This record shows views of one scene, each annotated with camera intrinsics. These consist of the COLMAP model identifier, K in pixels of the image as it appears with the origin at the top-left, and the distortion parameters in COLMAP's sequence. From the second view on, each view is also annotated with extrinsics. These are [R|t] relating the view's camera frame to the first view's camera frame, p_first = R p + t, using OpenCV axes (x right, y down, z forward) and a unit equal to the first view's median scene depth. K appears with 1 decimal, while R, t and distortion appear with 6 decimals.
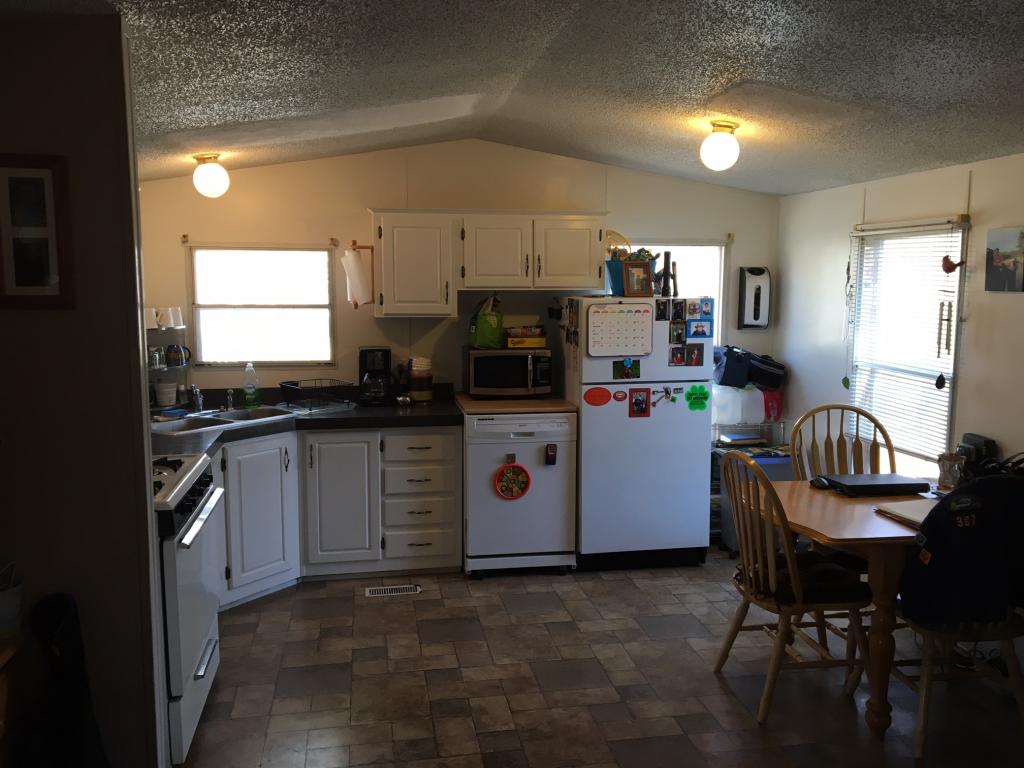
lens RADIAL K [[865.8, 0, 512.0], [0, 865.8, 384.0], [0, 0, 1]] dist [0.000511, -0.000479]
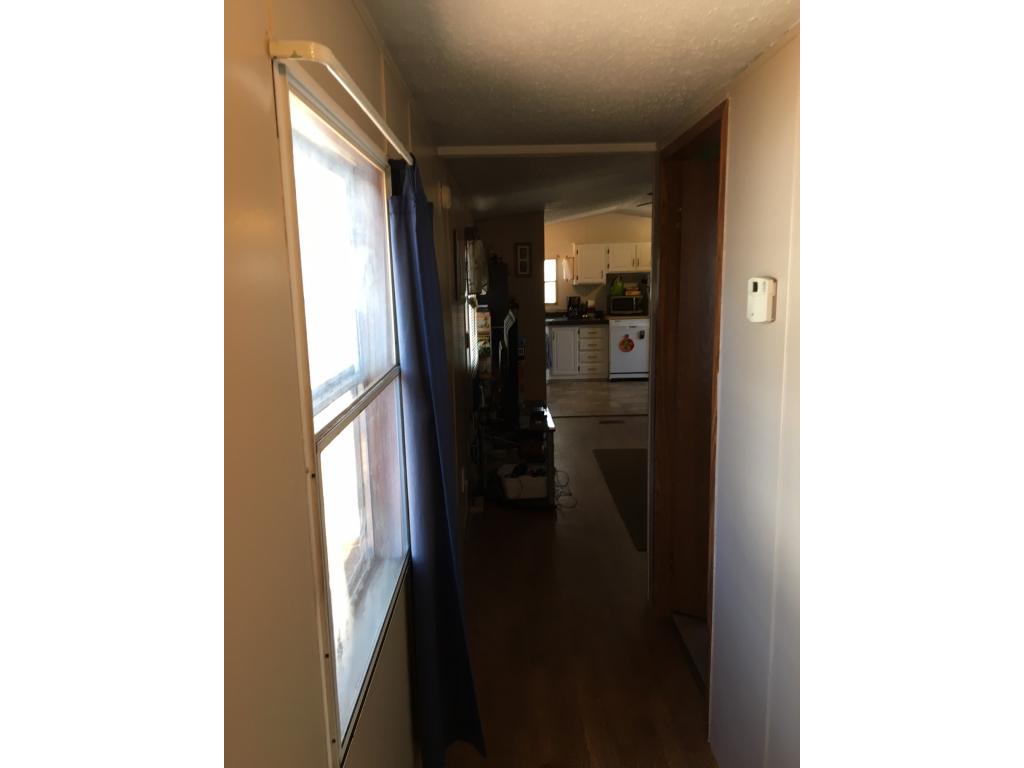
lens RADIAL K [[638.2, 0, 512.0], [0, 638.2, 384.0], [0, 0, 1]] dist [0.056701, 0.000050]
pose [[0.987026, 0.001669, -0.160549, -0.032864], [0.006790, 0.998617, 0.052125, 0.123147], [0.160414, -0.052539, 0.985651, -0.970042]]
